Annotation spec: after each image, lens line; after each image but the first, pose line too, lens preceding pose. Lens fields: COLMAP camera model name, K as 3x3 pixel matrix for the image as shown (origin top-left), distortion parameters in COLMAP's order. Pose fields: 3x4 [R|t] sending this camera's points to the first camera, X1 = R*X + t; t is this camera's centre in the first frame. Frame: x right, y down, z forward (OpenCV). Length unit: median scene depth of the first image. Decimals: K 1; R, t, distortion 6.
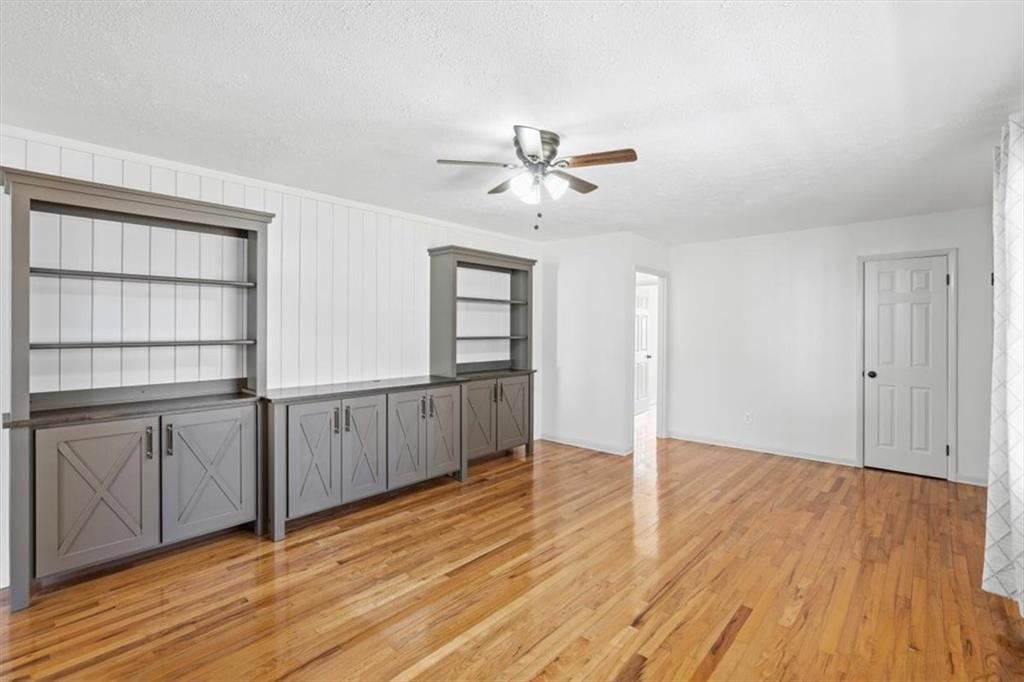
lens RADIAL K [[462.9, 0, 507.8], [0, 462.9, 330.7], [0, 0, 1]] dist [-0.013052, 0.001688]
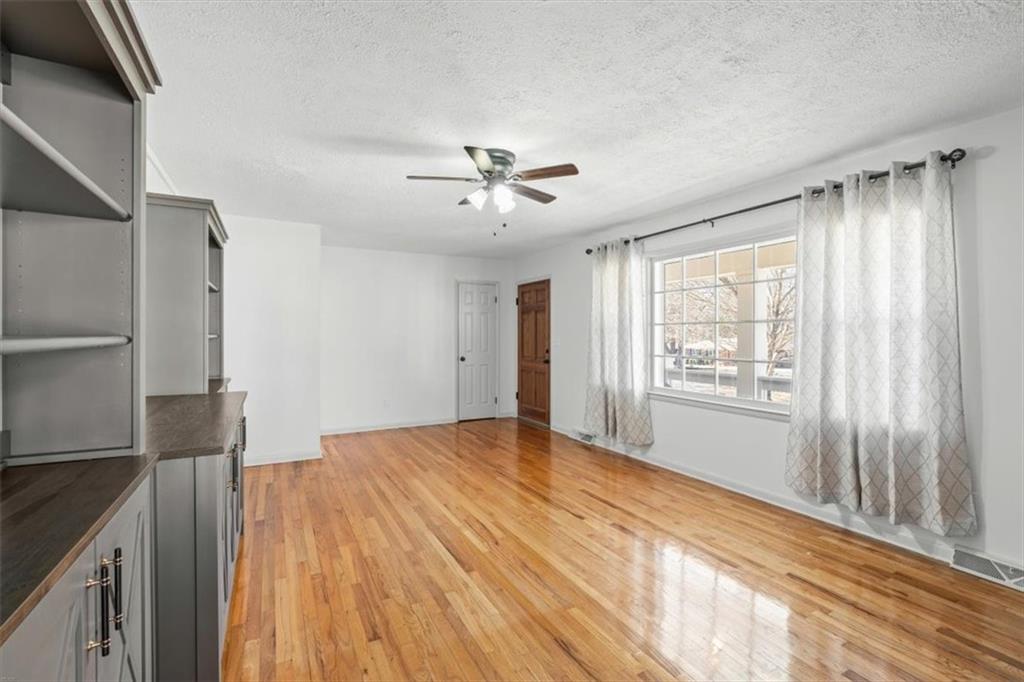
lens RADIAL K [[462.9, 0, 514.0], [0, 462.9, 338.2], [0, 0, 1]] dist [-0.013052, 0.001688]
pose [[0.336354, -0.008937, 0.941693, -0.867146], [0.001323, 0.999958, 0.009017, 0.020725], [-0.941735, -0.001787, 0.336351, 0.492862]]
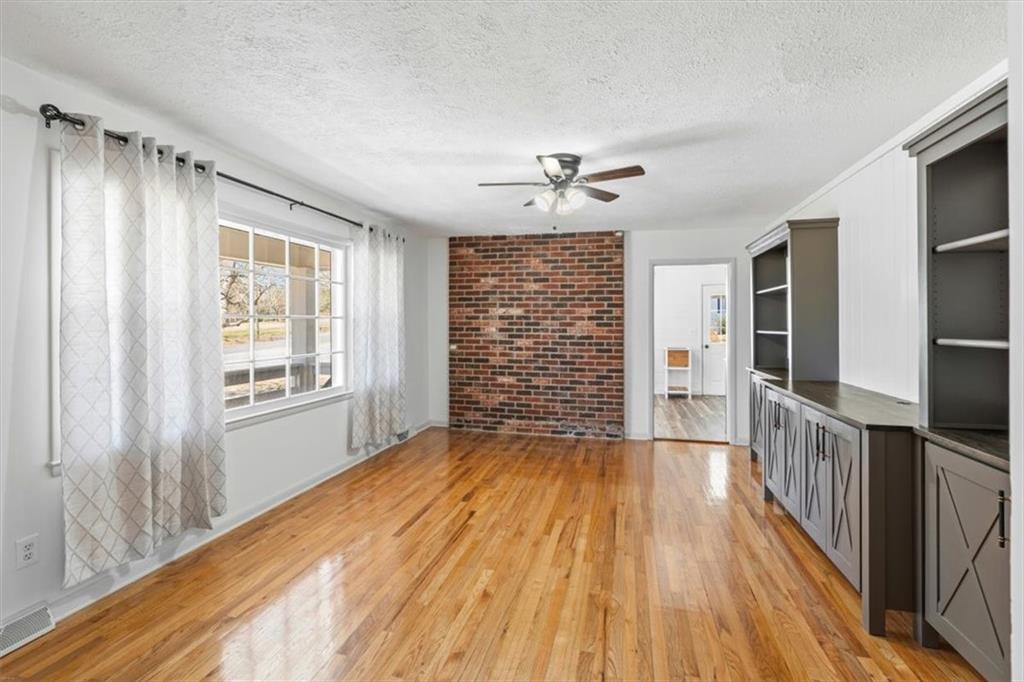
lens RADIAL K [[462.9, 0, 512.2], [0, 462.9, 332.7], [0, 0, 1]] dist [-0.013052, 0.001688]
pose [[-0.876599, 0.008877, -0.481140, 0.637256], [0.000207, 0.999837, 0.018070, 0.006425], [0.481222, 0.015741, -0.876458, 1.702577]]
